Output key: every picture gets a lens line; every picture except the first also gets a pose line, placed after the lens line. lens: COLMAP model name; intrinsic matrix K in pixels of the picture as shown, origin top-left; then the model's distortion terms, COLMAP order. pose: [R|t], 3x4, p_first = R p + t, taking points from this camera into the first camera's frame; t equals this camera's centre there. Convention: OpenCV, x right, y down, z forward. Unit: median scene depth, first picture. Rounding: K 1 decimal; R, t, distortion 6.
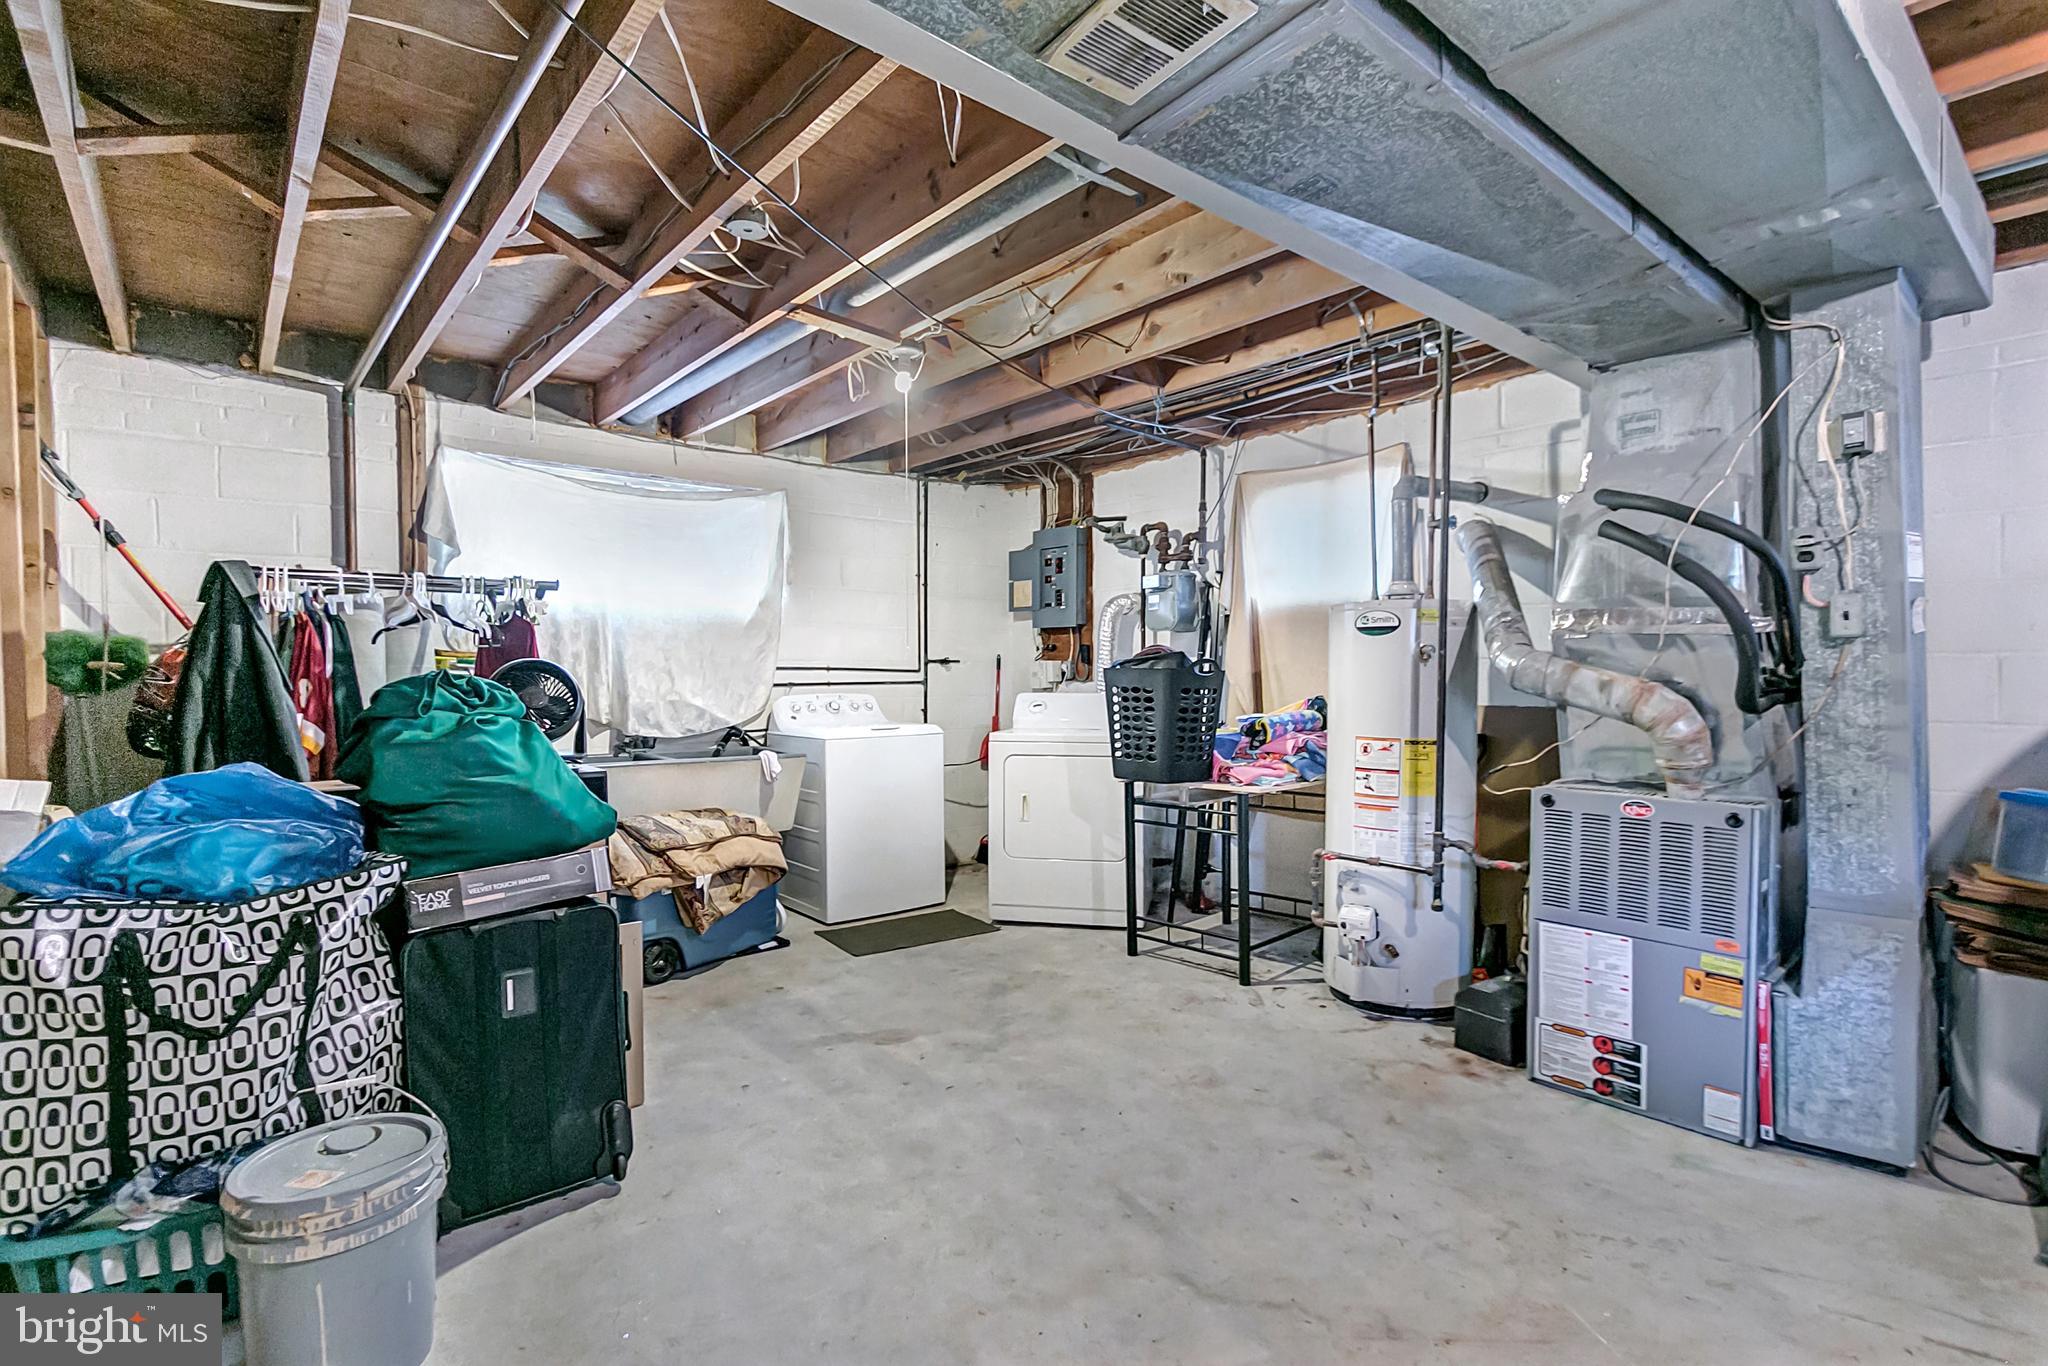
lens RADIAL K [[958.7, 0, 1025.8], [0, 958.7, 682.4], [0, 0, 1]] dist [0.014354, 0.000306]
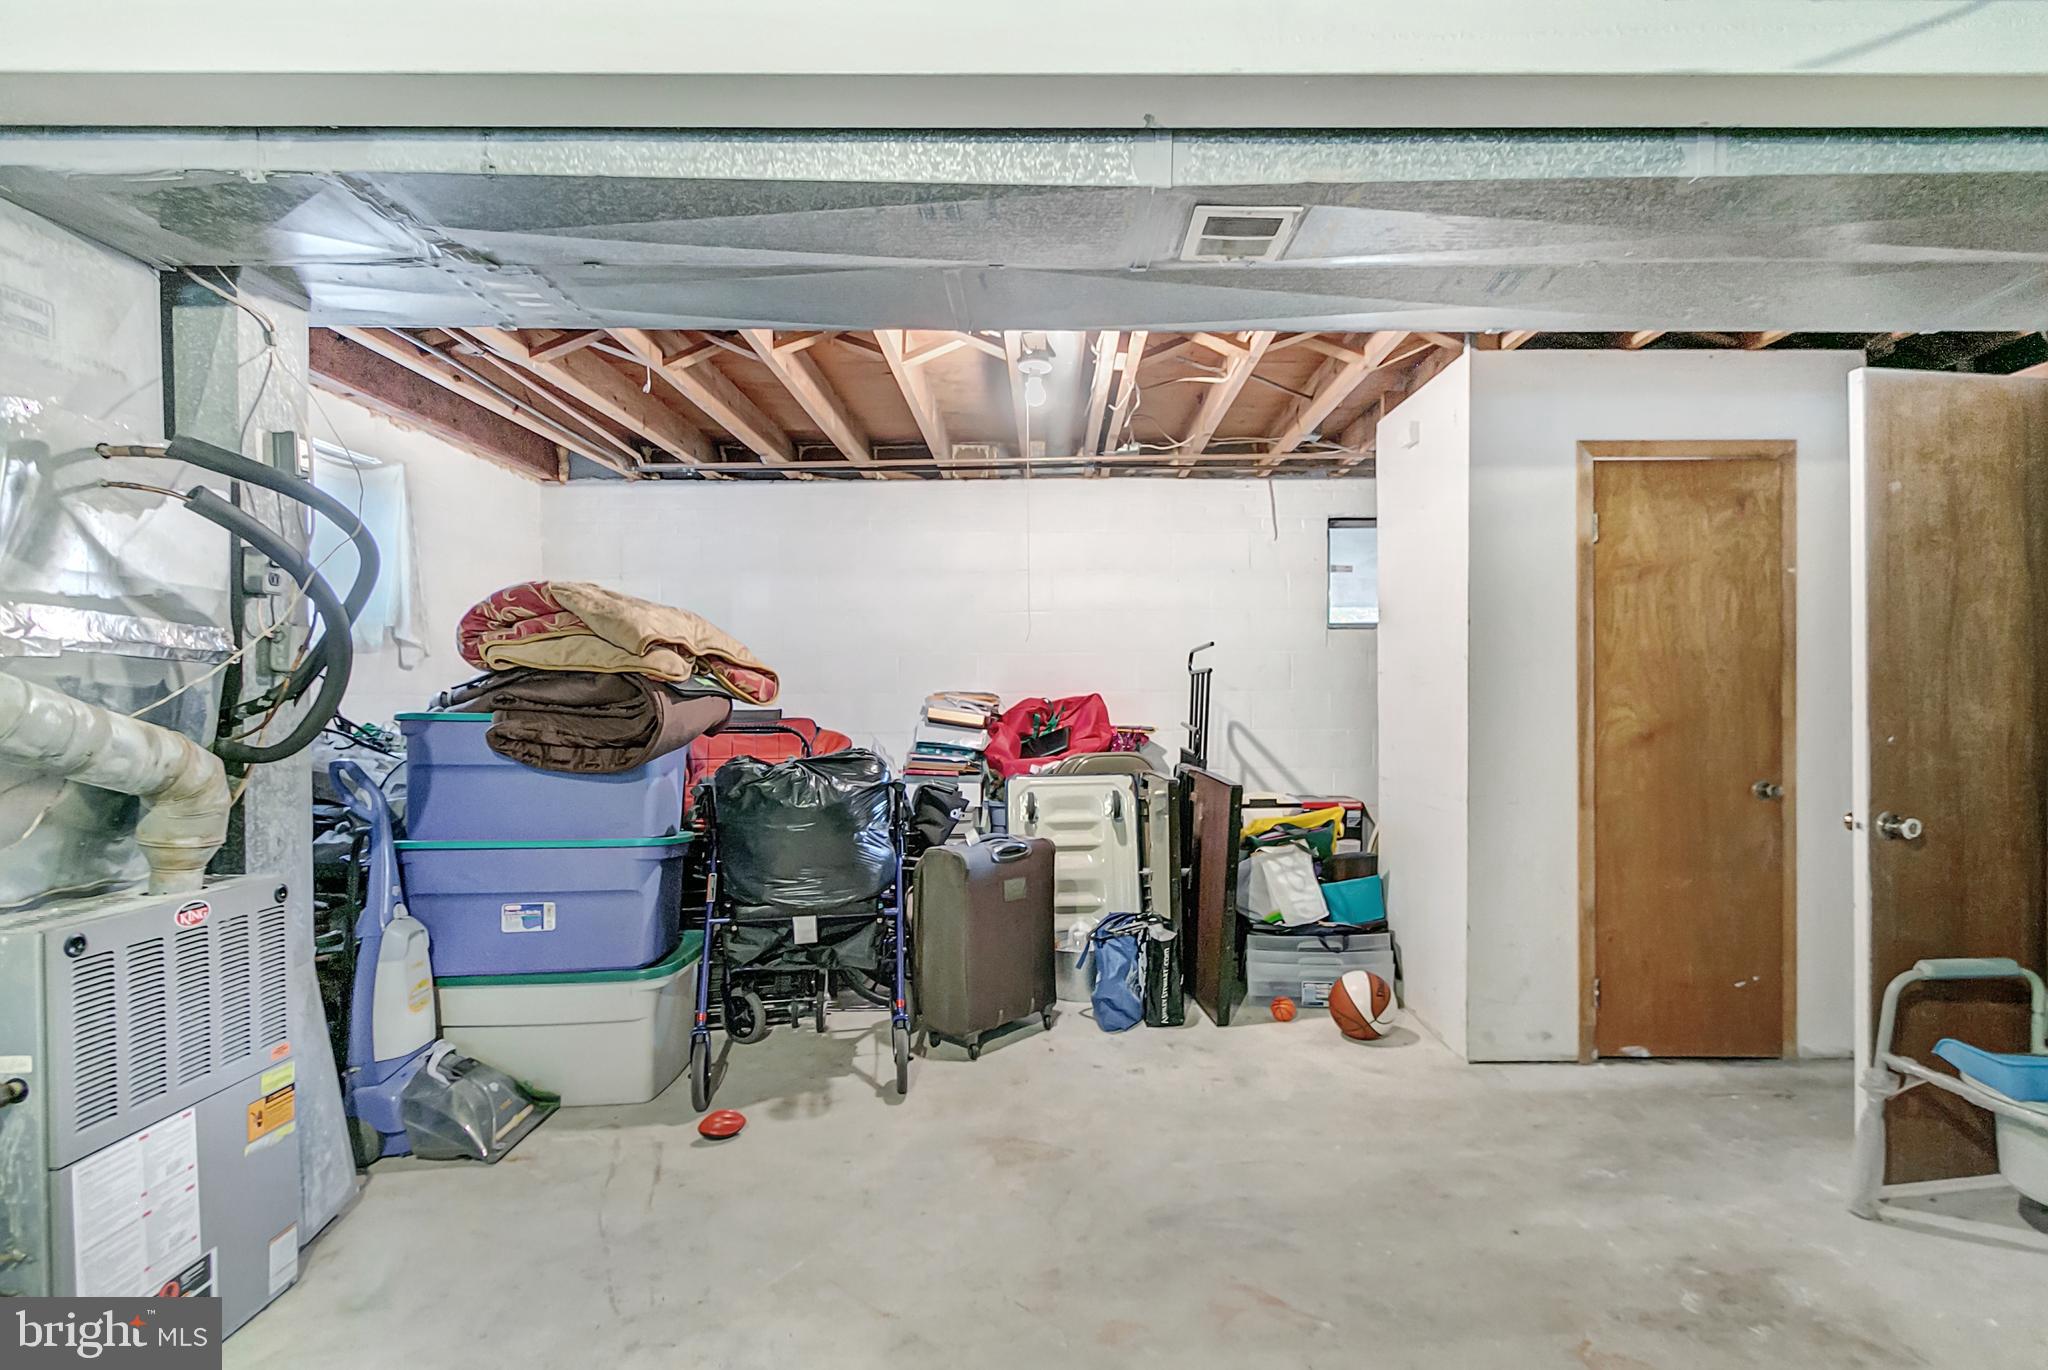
lens RADIAL K [[958.7, 0, 1037.2], [0, 958.7, 702.9], [0, 0, 1]] dist [0.014354, 0.000306]
pose [[-0.765943, 0.012281, 0.642791, -0.275975], [0.021953, 0.999734, 0.007059, -0.010411], [-0.642533, 0.019518, -0.766009, 1.168808]]
